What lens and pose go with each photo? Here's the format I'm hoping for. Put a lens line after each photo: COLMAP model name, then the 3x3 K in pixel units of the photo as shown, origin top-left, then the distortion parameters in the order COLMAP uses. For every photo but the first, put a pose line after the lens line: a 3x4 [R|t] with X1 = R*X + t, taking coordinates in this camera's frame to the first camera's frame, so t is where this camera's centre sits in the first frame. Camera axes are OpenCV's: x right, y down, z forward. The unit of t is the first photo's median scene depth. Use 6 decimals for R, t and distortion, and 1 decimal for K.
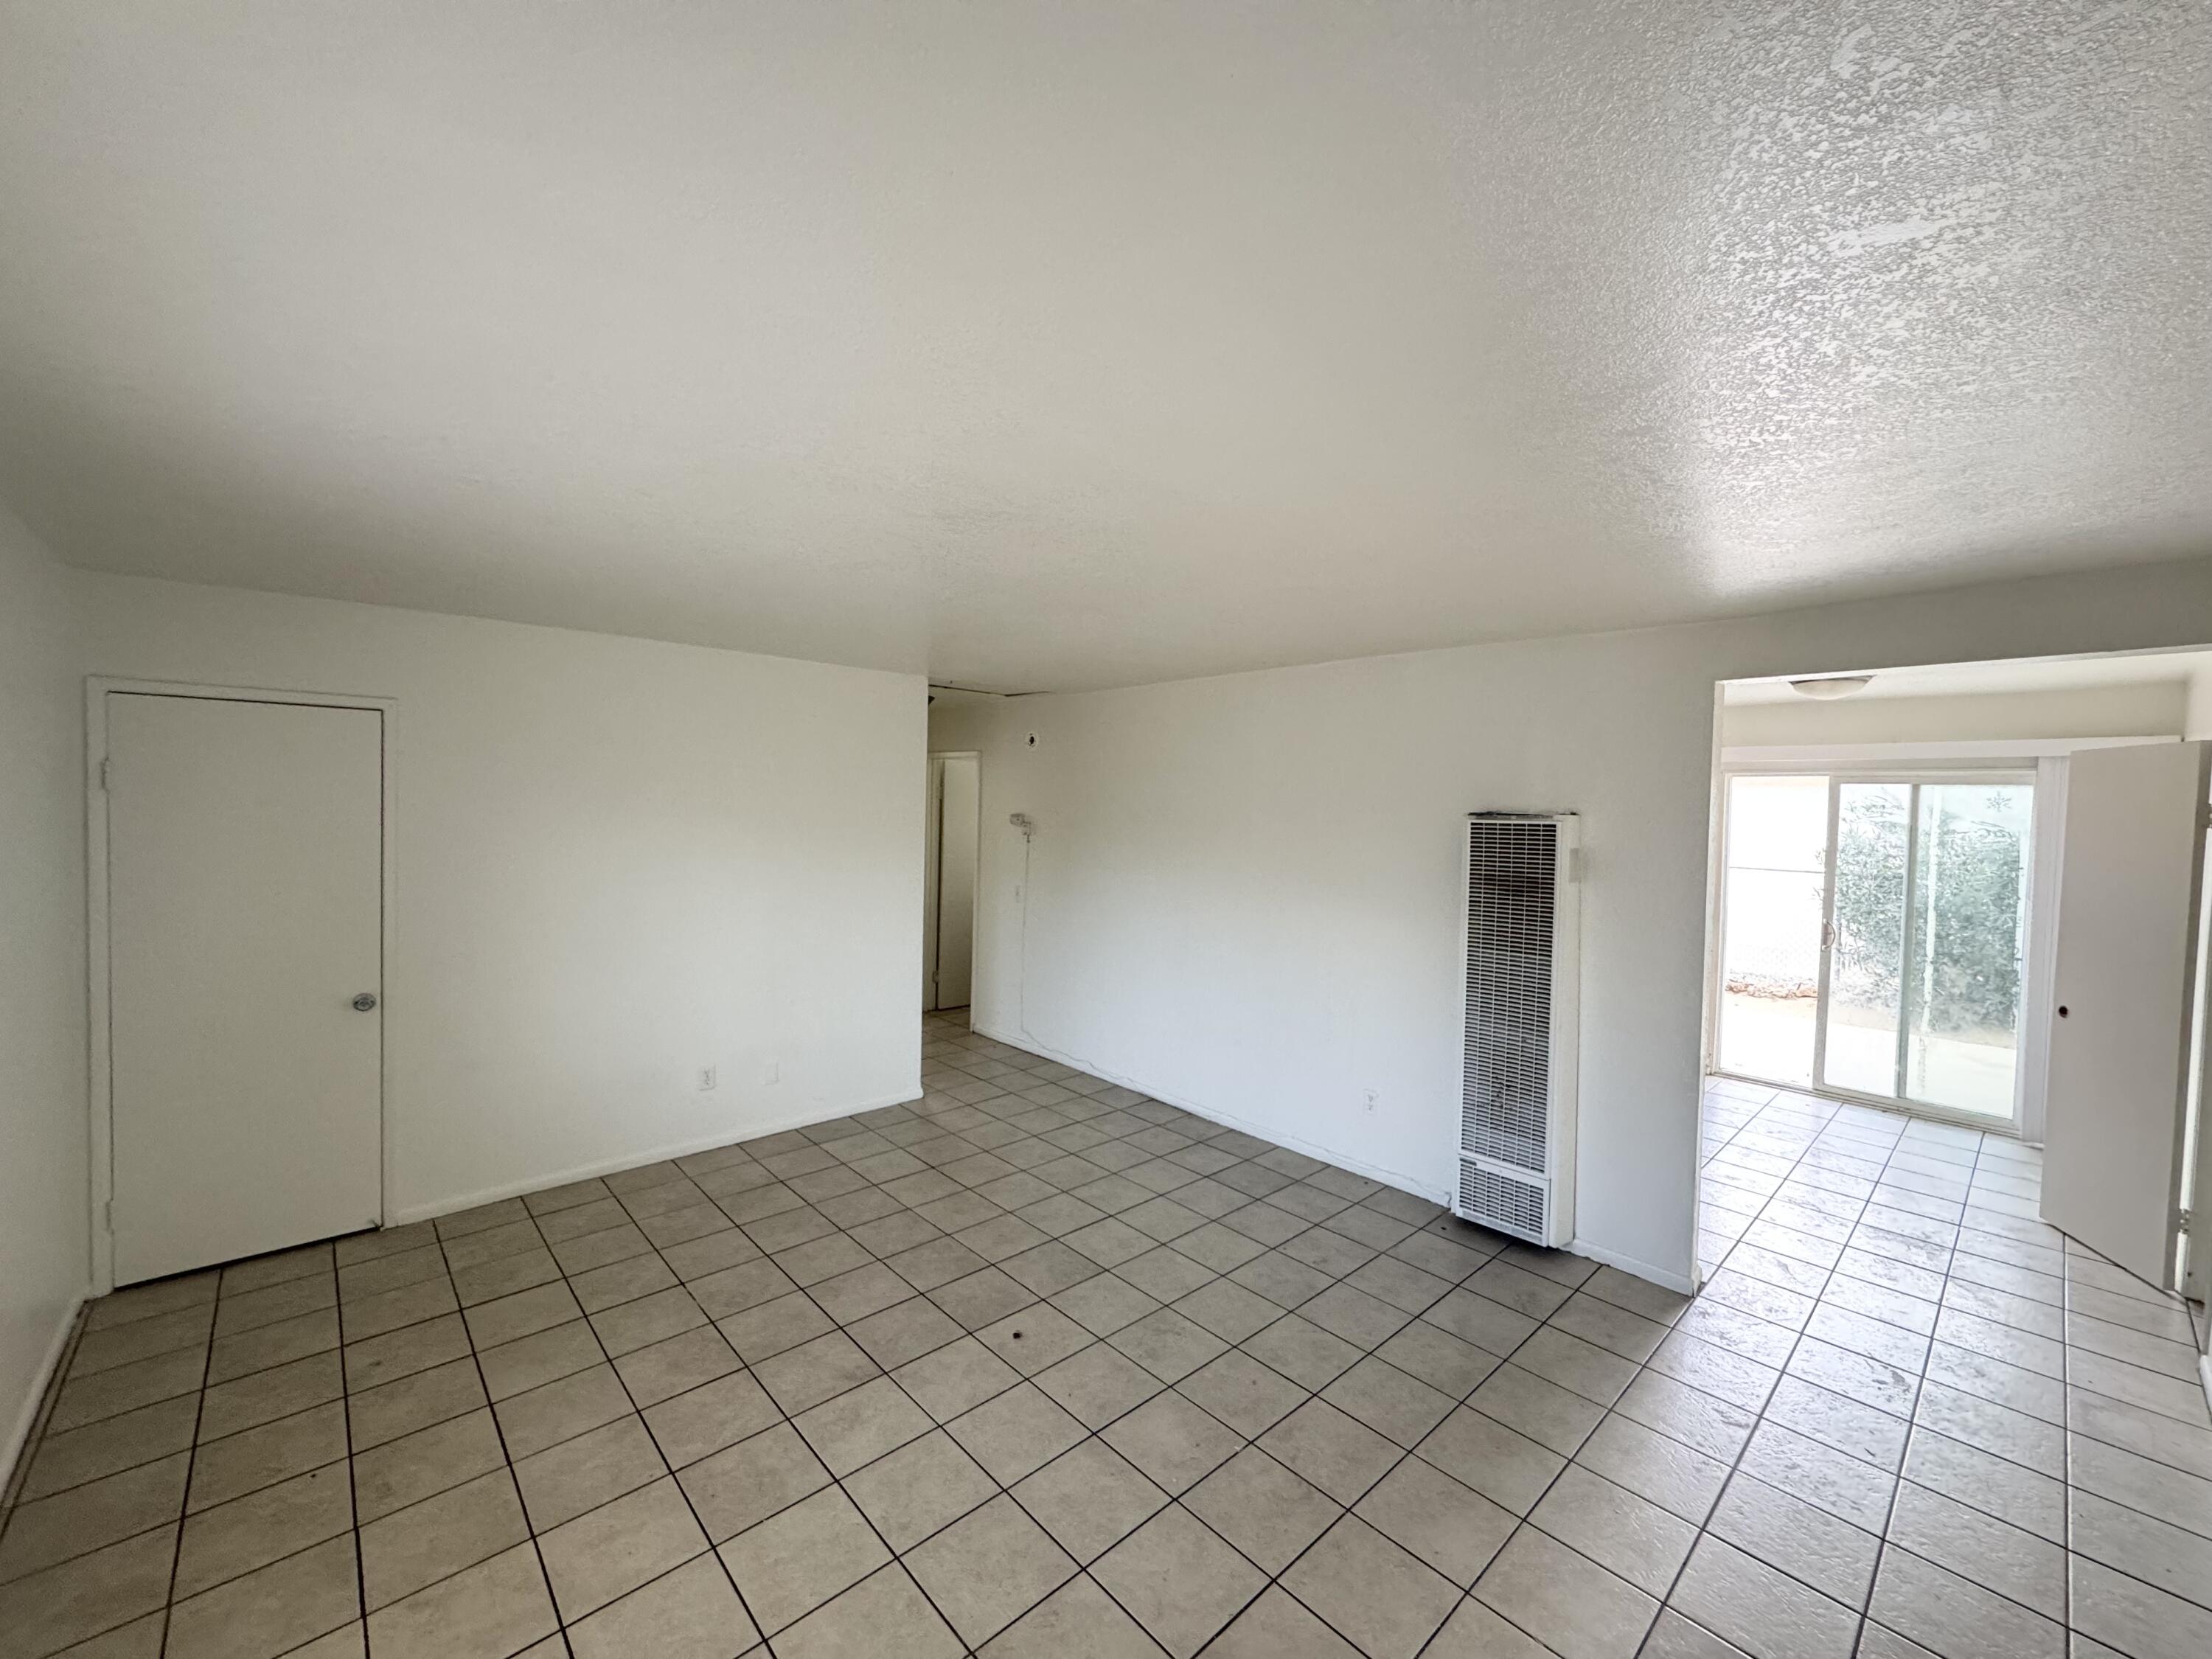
lens RADIAL K [[881.8, 0, 1105.9], [0, 881.8, 828.8], [0, 0, 1]] dist [-0.002156, -0.000215]
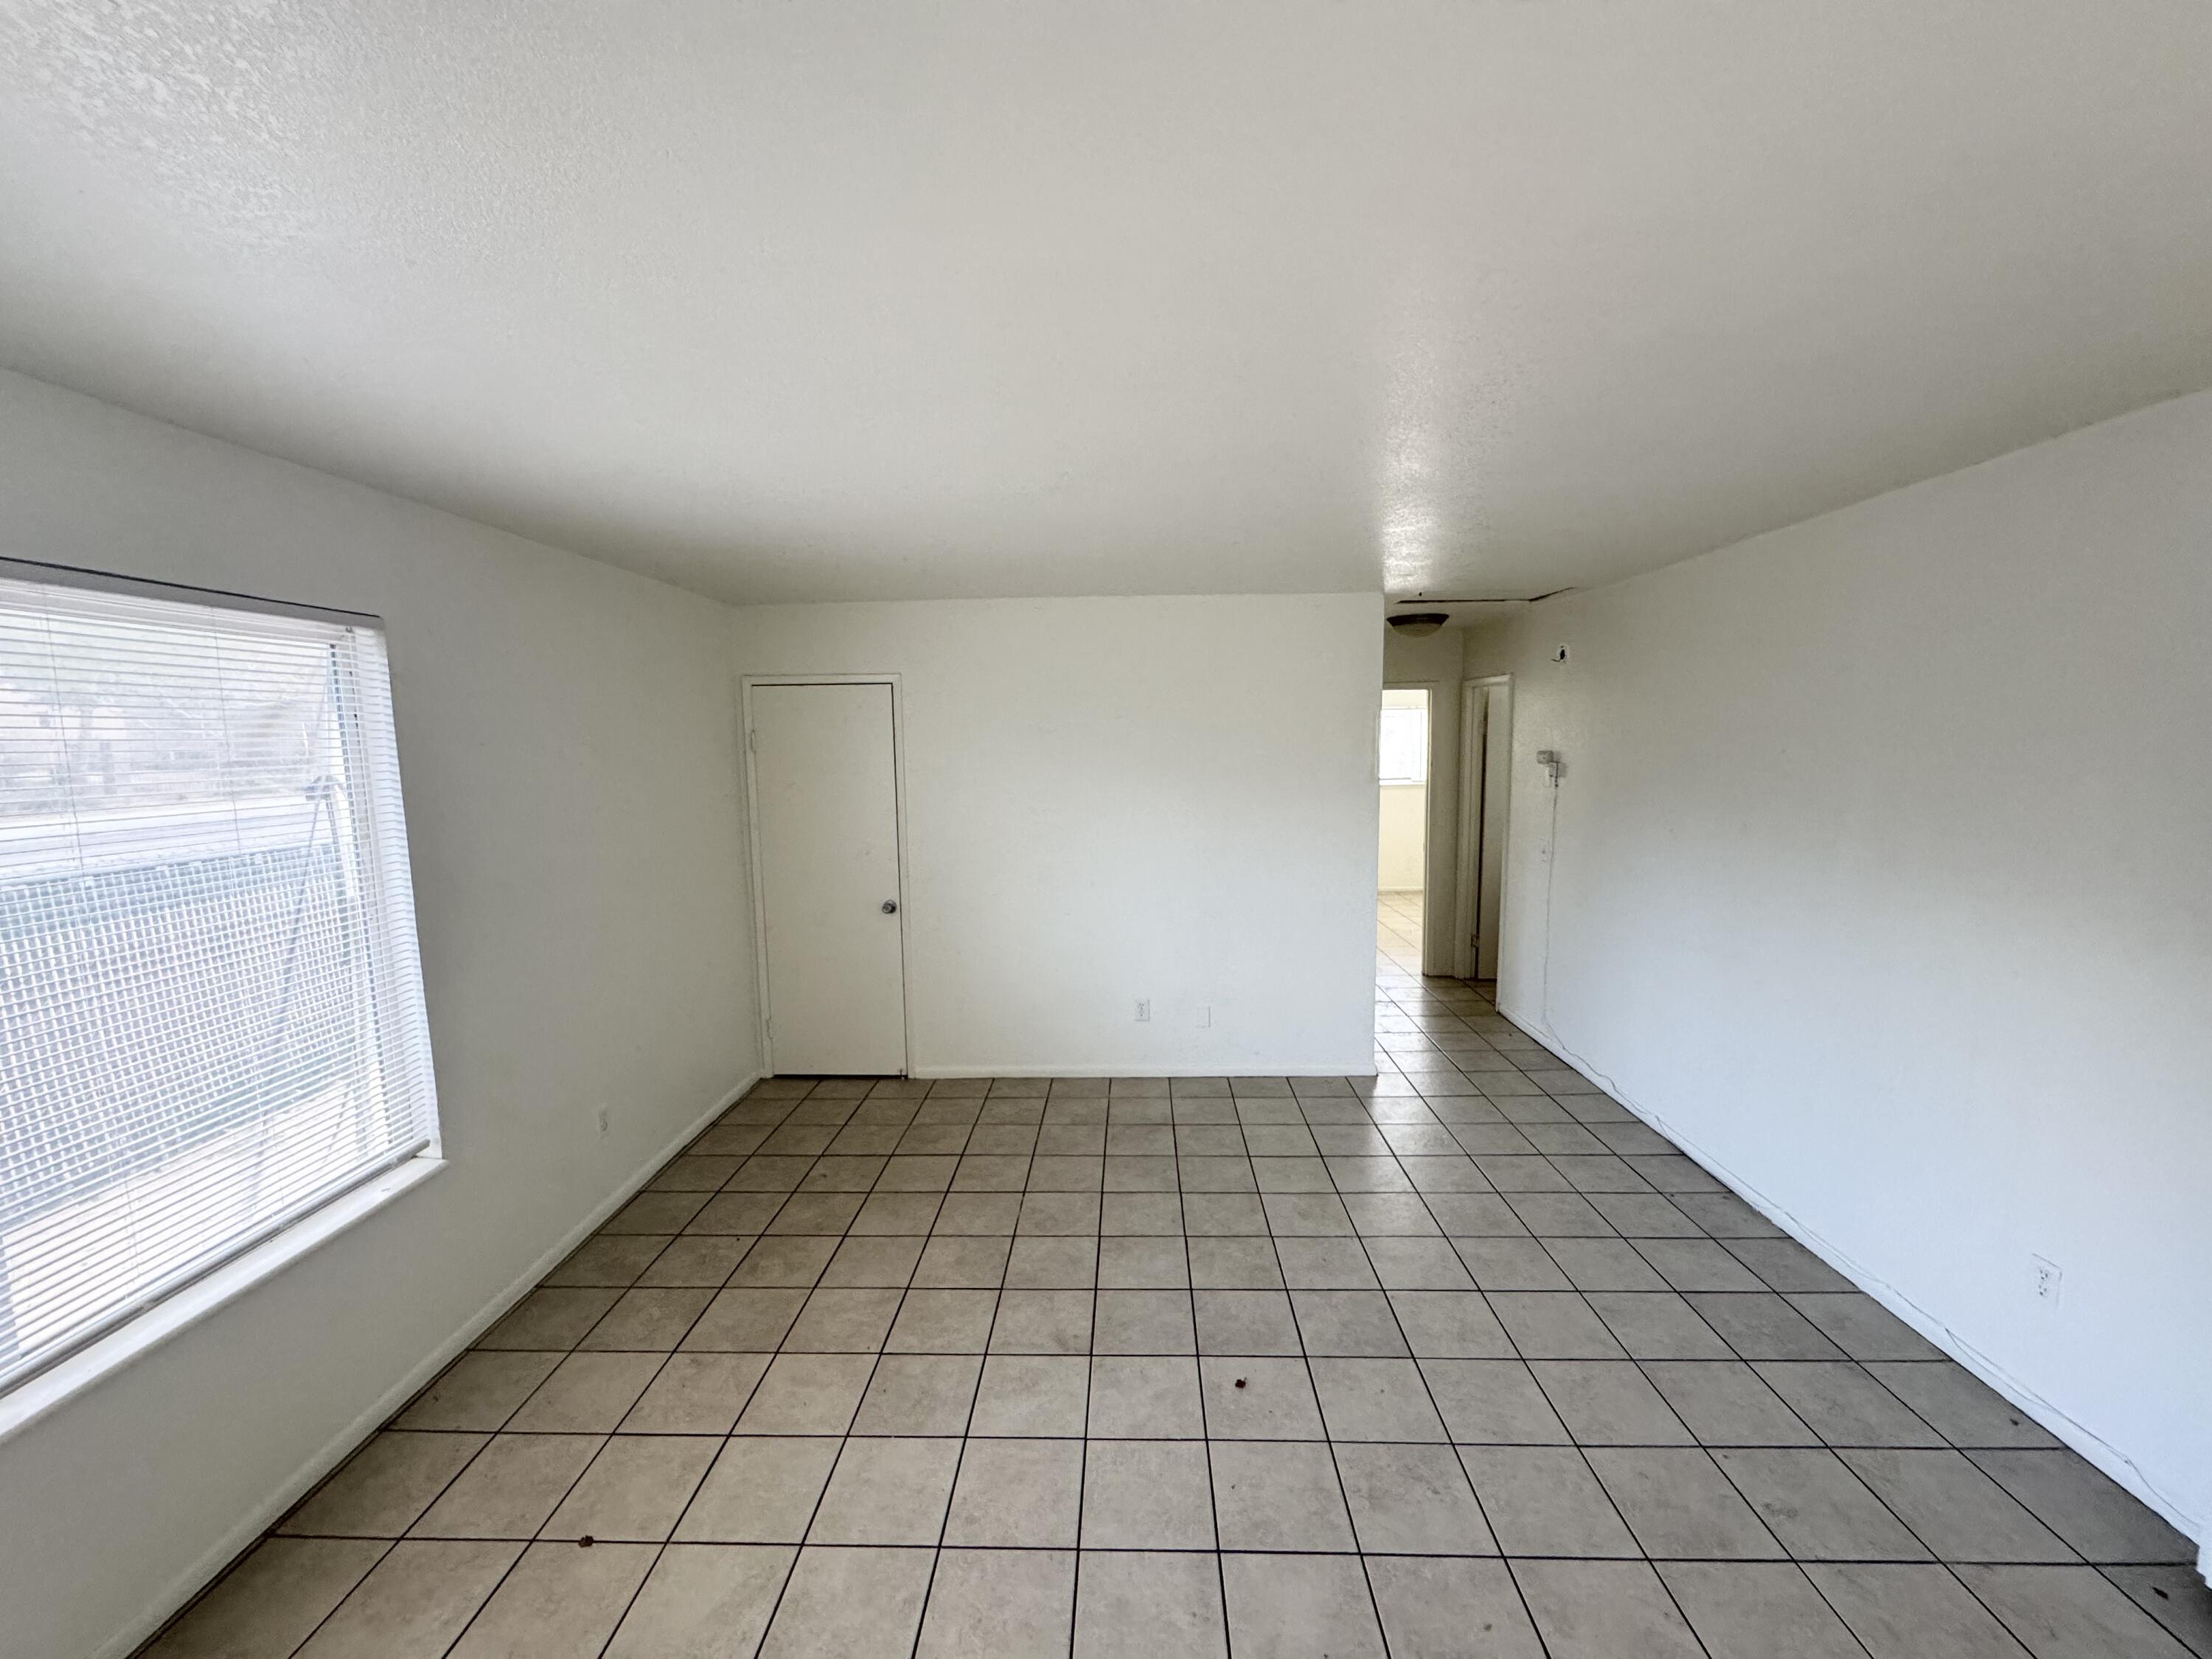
lens RADIAL K [[881.8, 0, 1105.9], [0, 881.8, 828.8], [0, 0, 1]] dist [-0.002156, -0.000215]
pose [[0.712835, 0.039231, -0.700234, 0.307003], [0.009663, 0.997790, 0.065739, -0.004110], [0.701265, -0.053628, 0.710880, 0.286446]]
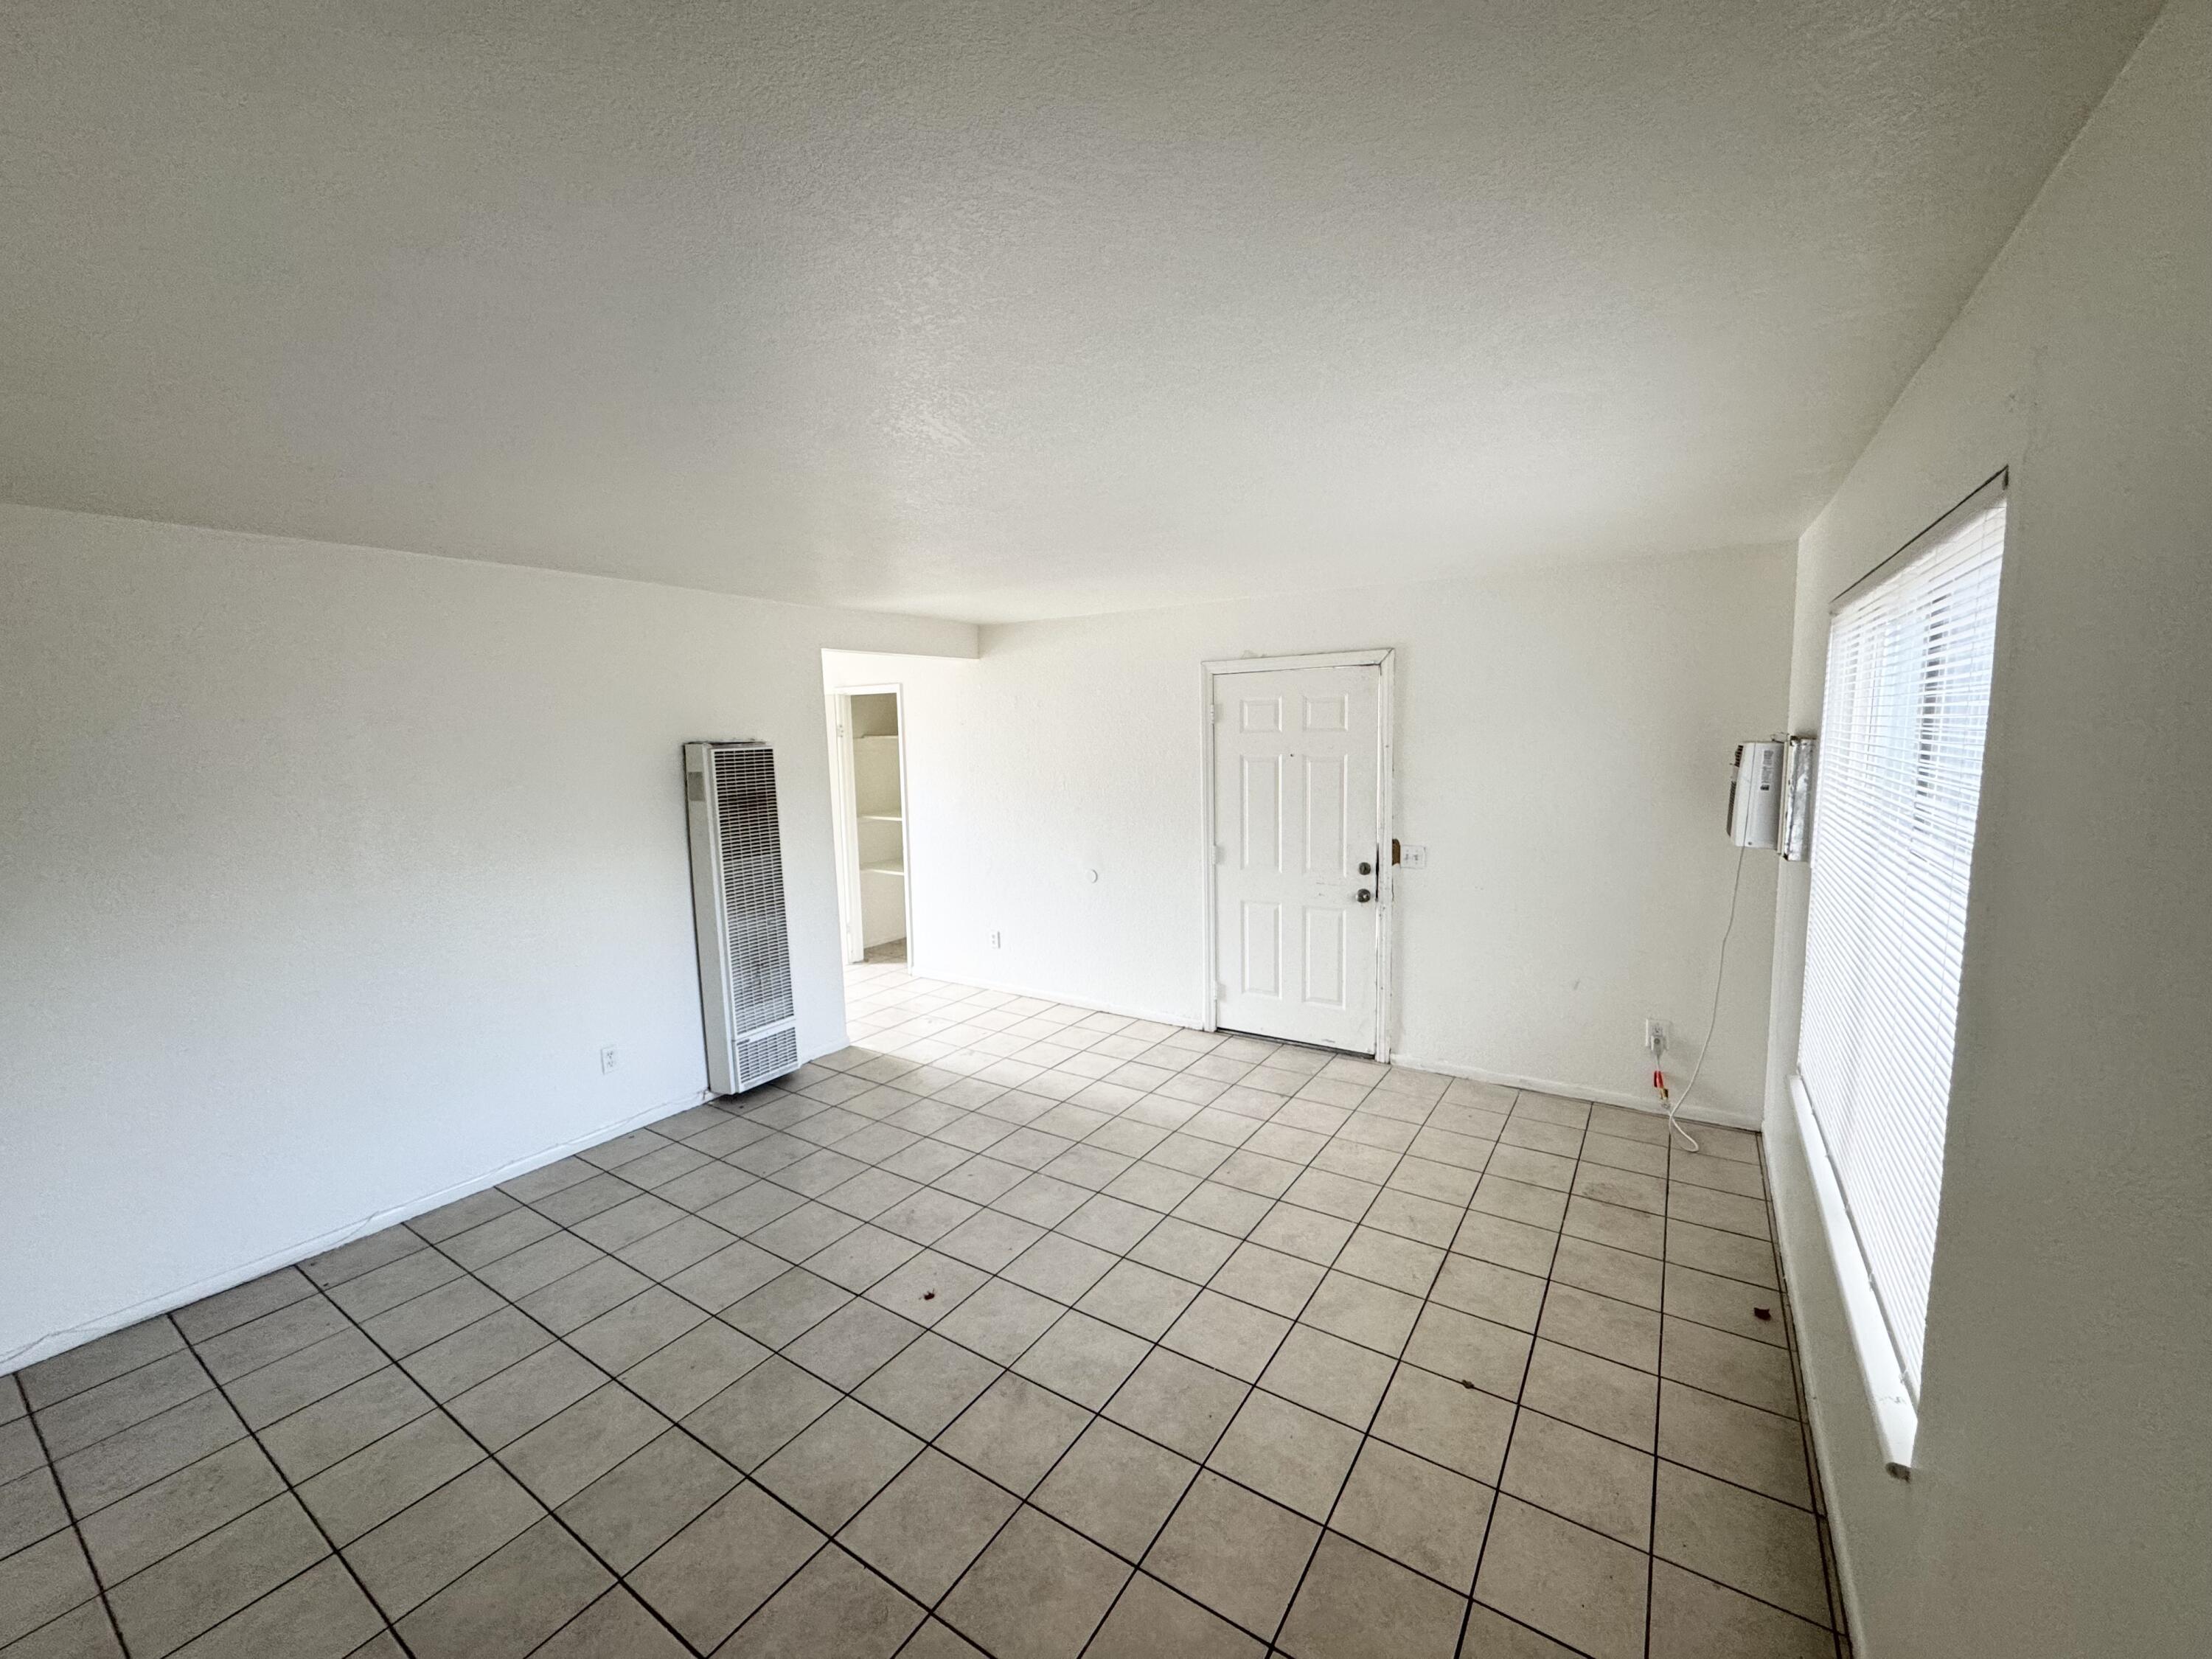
lens RADIAL K [[877.4, 0, 1109.5], [0, 877.4, 829.6], [0, 0, 1]] dist [-0.005675, -0.000341]
pose [[-0.248025, -0.127043, 0.960387, -0.830596], [0.046202, 0.988684, 0.142719, -0.047126], [-0.967651, 0.079770, -0.239349, 0.824672]]
